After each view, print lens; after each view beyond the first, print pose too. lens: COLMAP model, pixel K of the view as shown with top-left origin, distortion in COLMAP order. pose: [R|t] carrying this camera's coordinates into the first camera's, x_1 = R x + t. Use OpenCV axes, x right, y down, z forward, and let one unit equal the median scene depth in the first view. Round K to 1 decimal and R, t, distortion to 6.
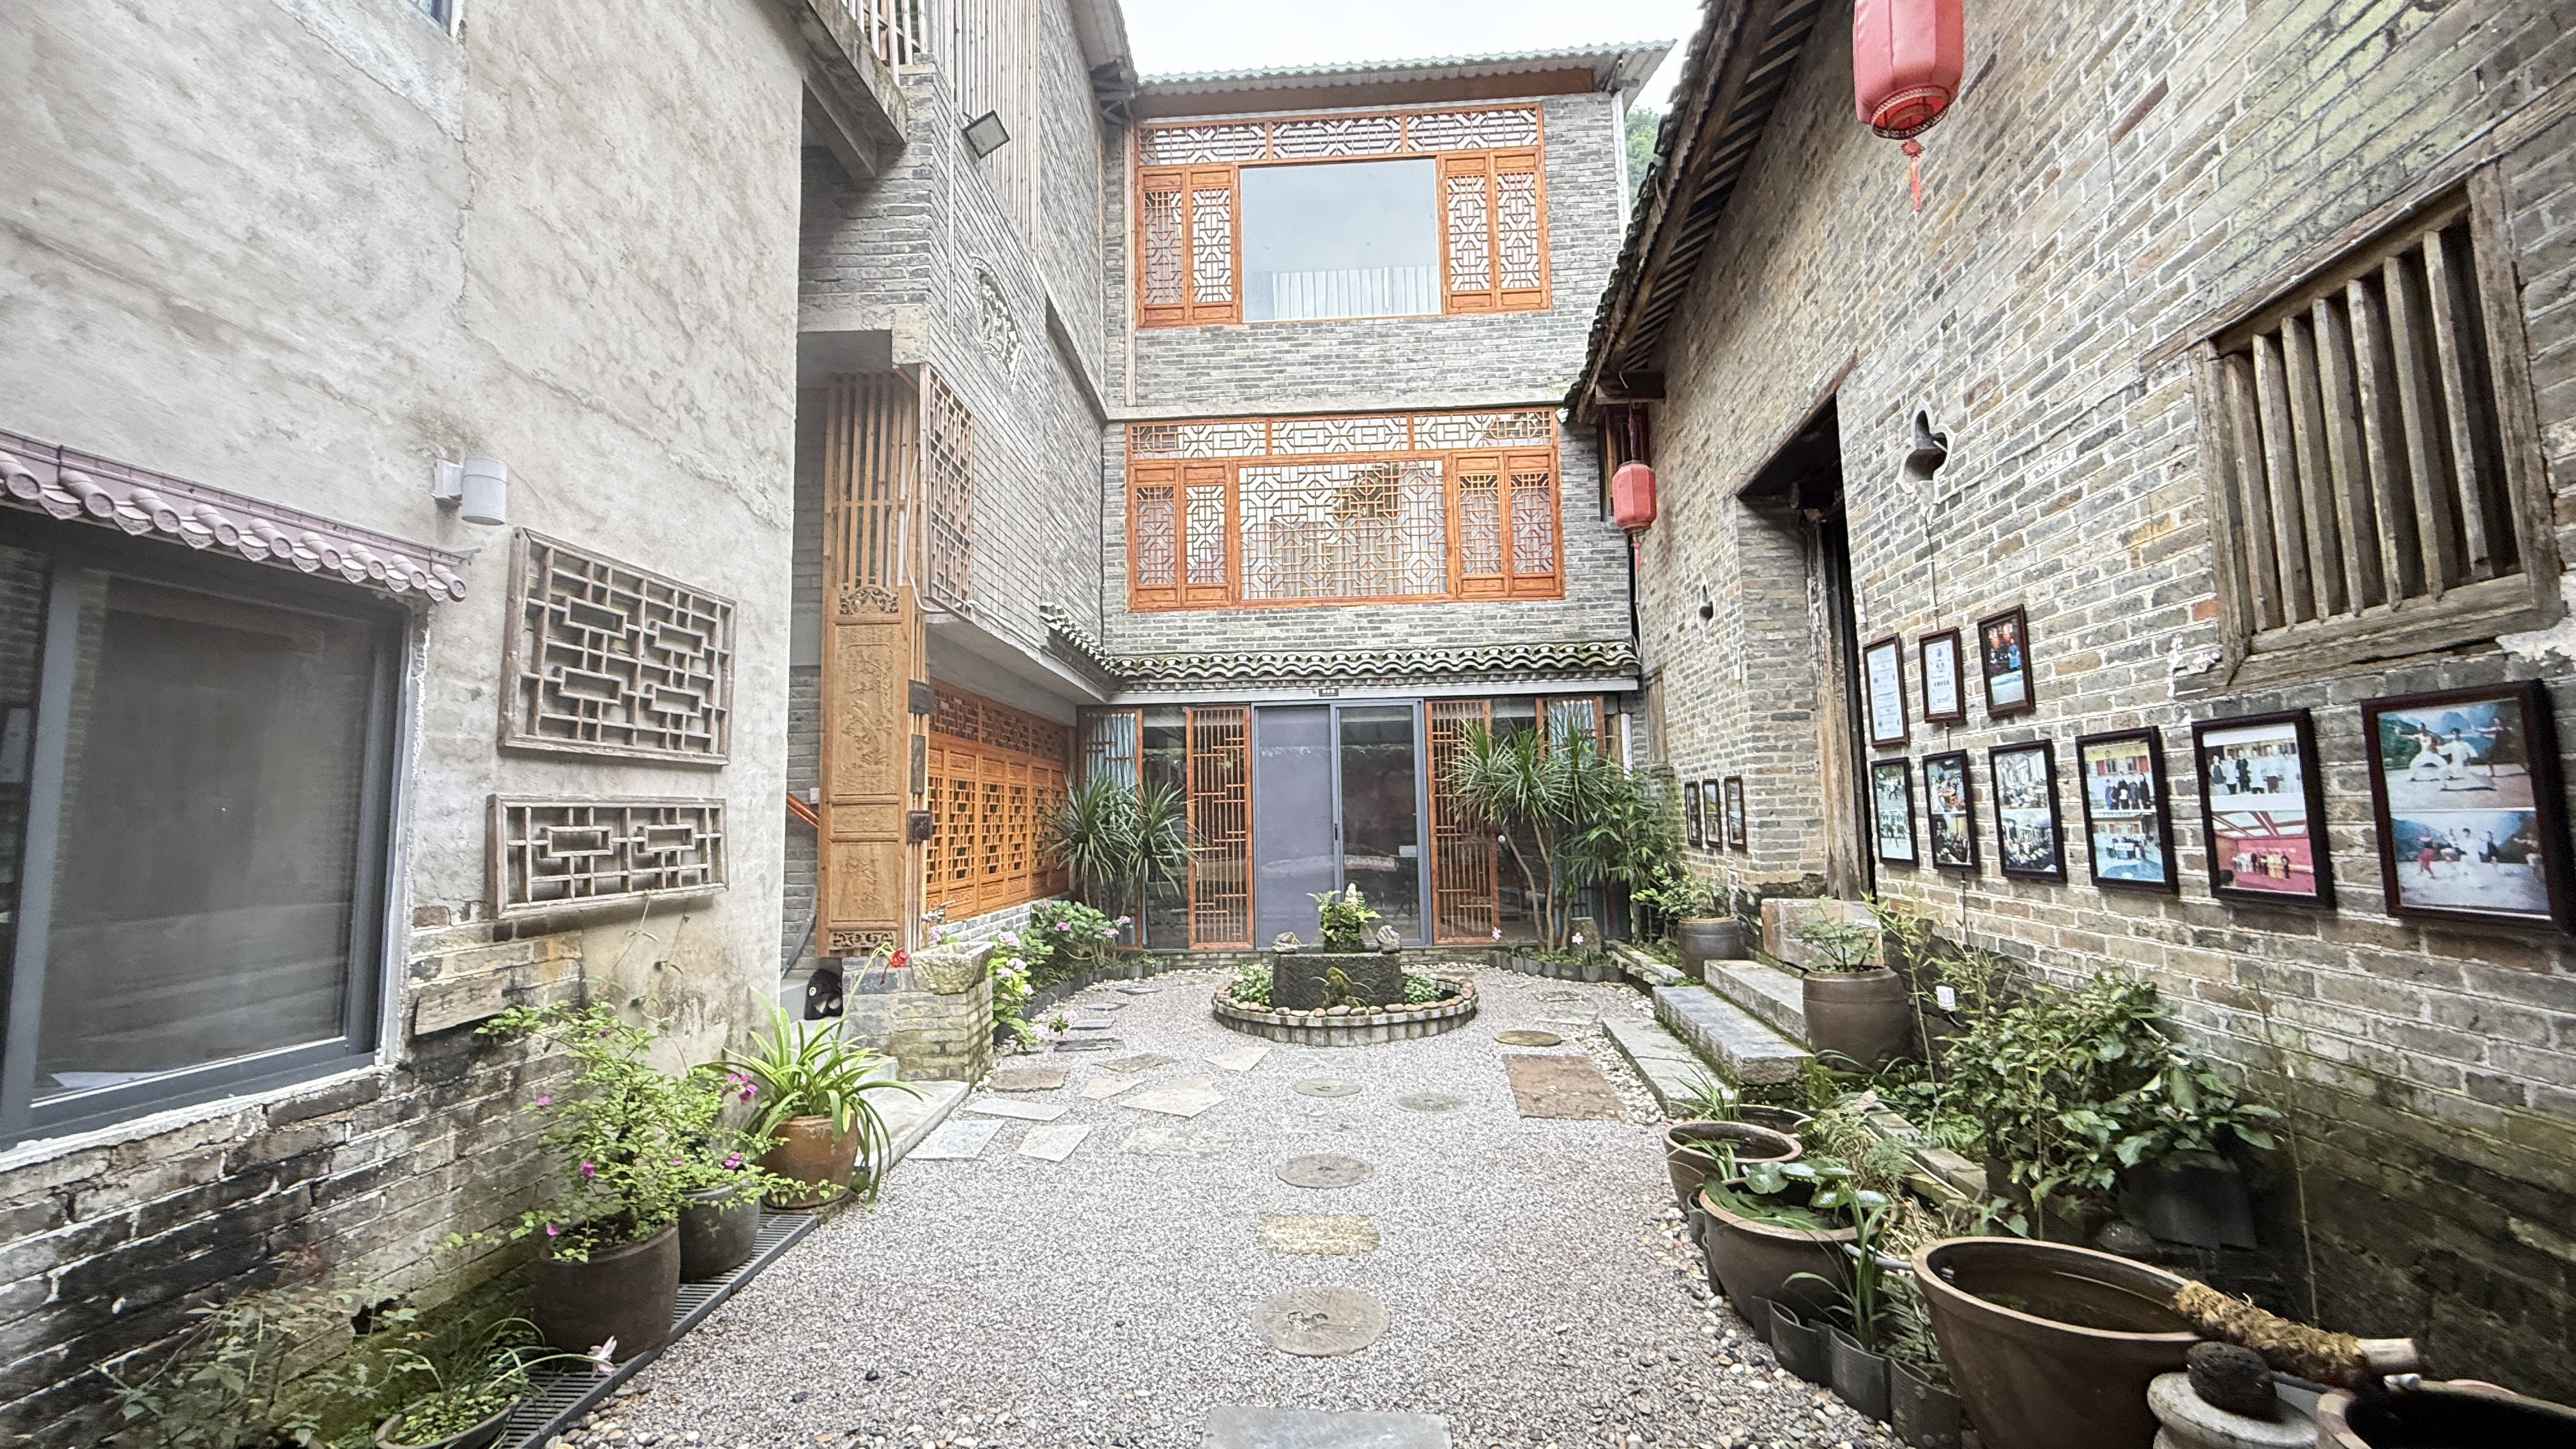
lens RADIAL K [[1026.4, 0, 1288.0], [0, 1026.4, 724.5], [0, 0, 1]] dist [0.000361, 0.000043]
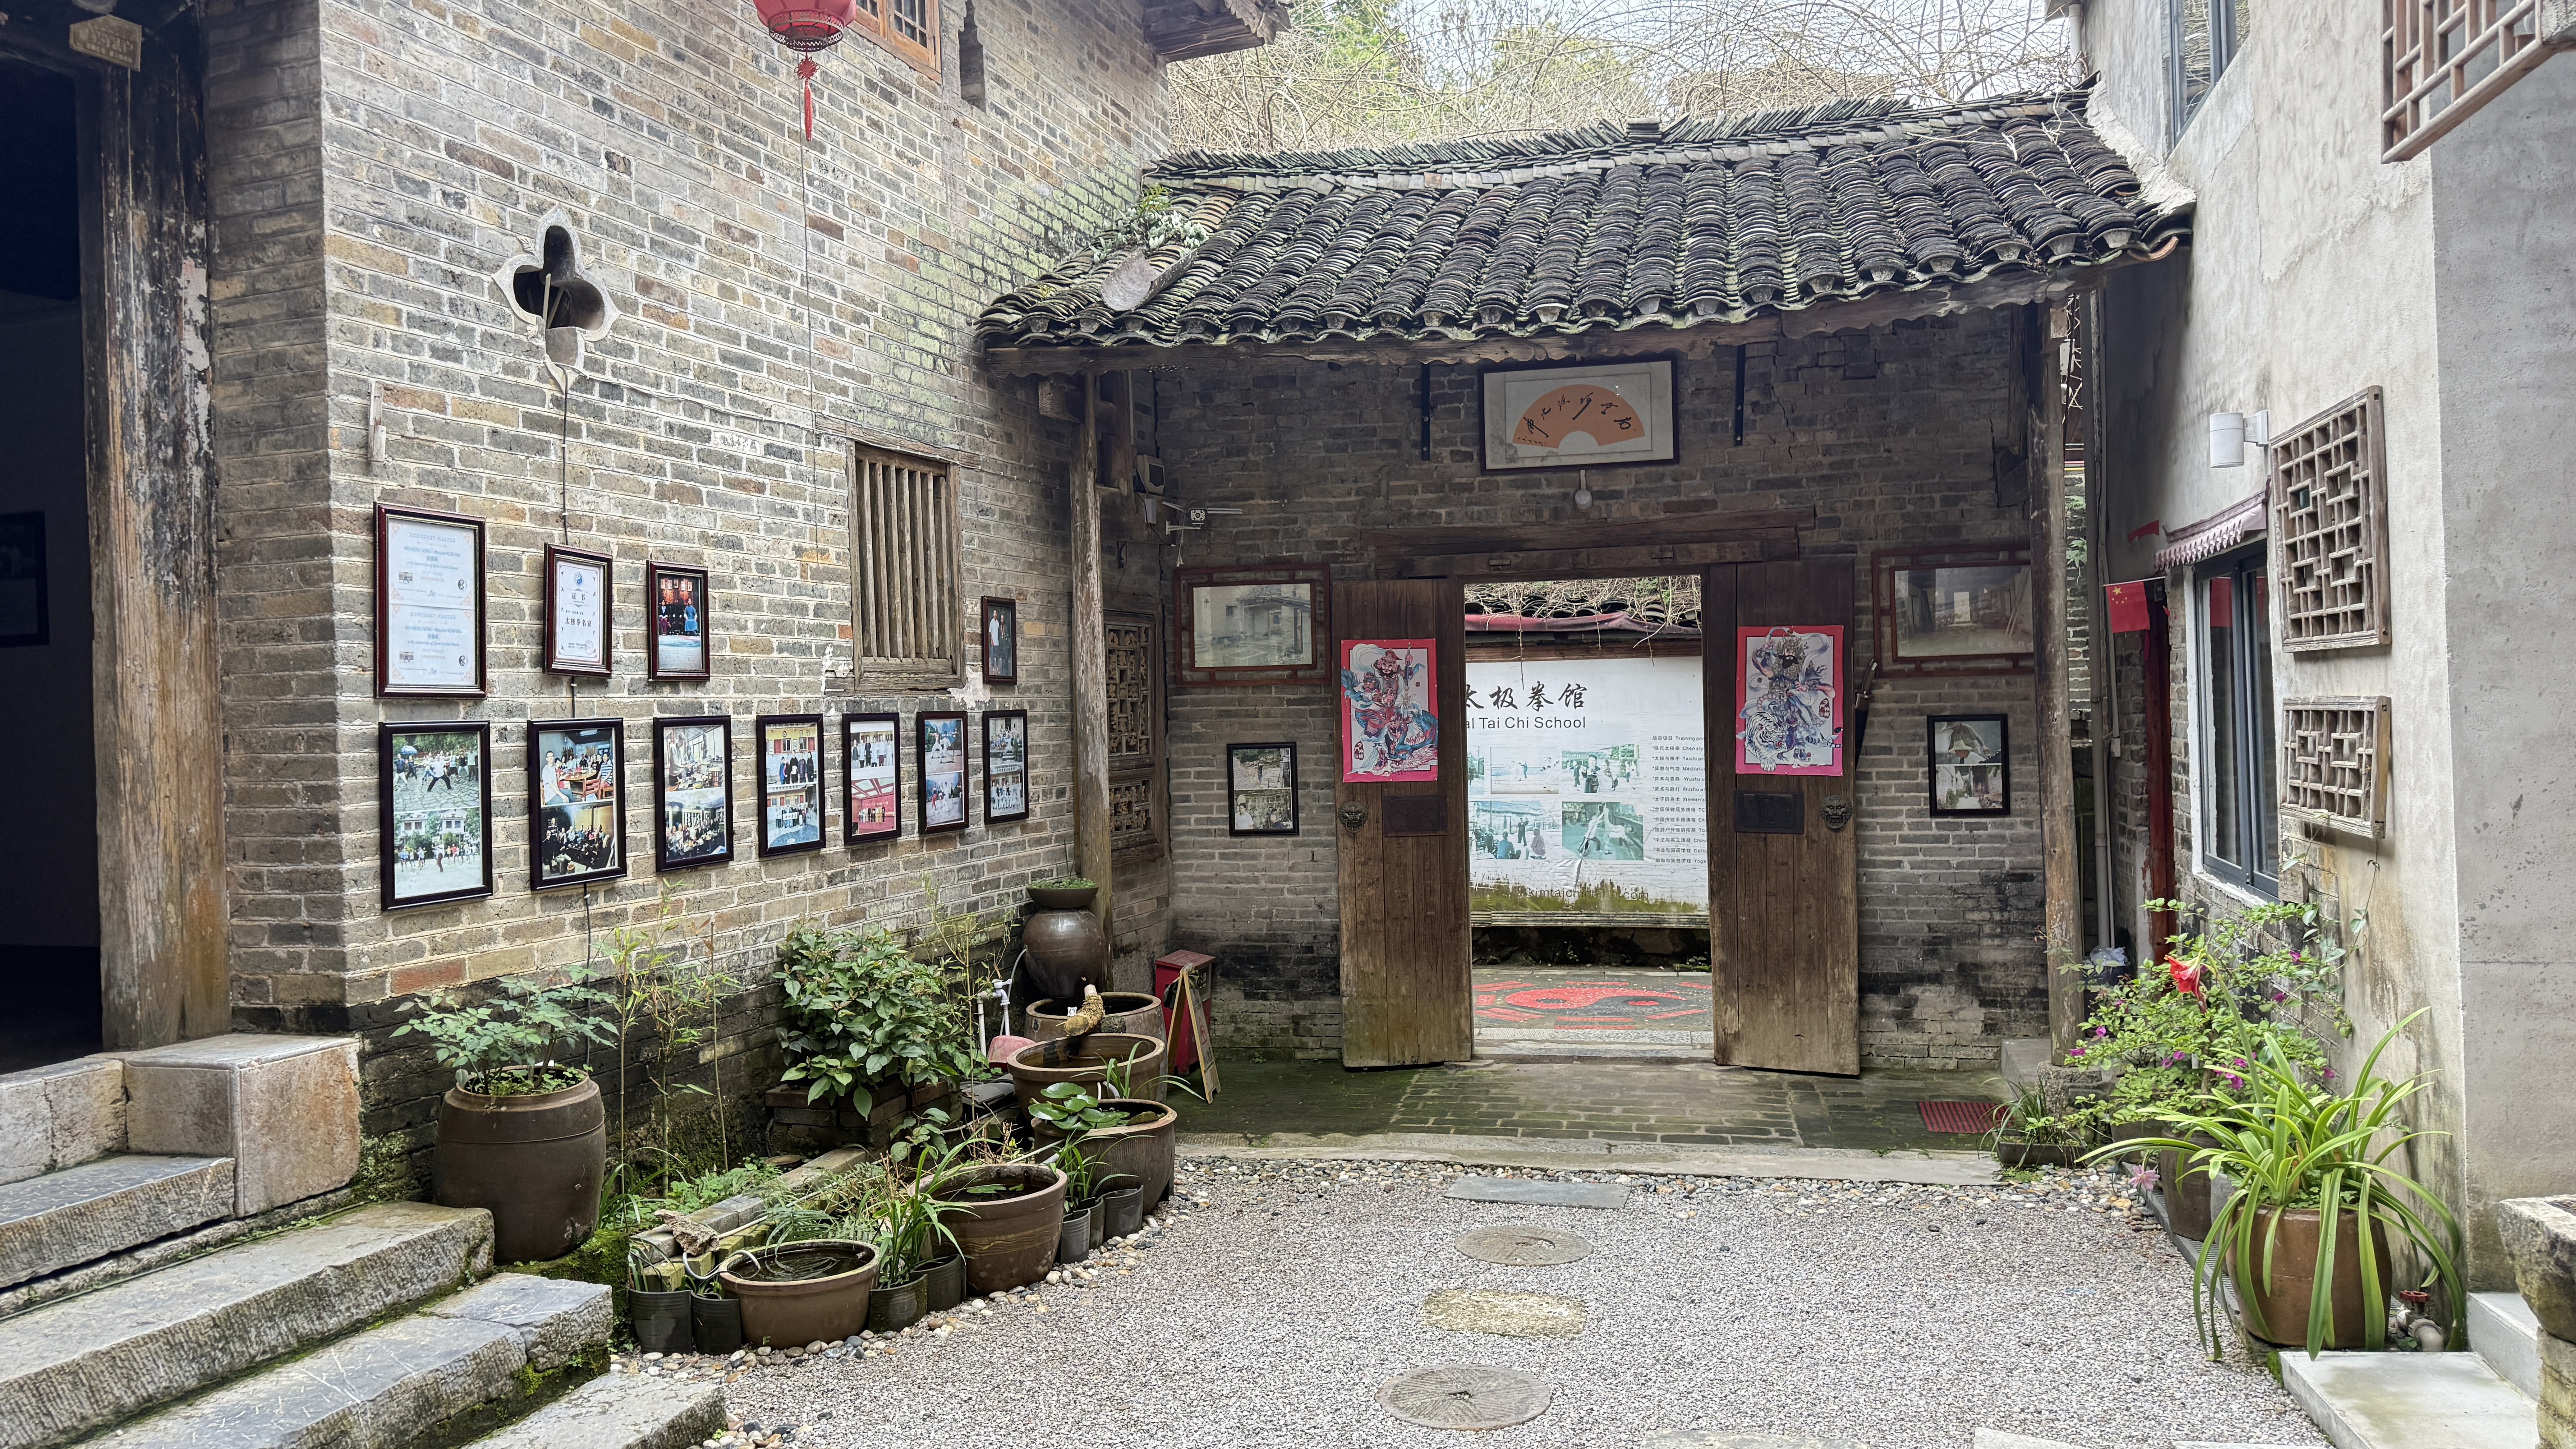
lens RADIAL K [[1677.3, 0, 1288.0], [0, 1677.3, 724.5], [0, 0, 1]] dist [0.003235, 0.000376]
pose [[-0.977382, 0.051143, 0.205206, -0.101792], [0.033578, 0.995538, -0.088185, 0.186634], [-0.208801, -0.079300, -0.974738, 2.513528]]
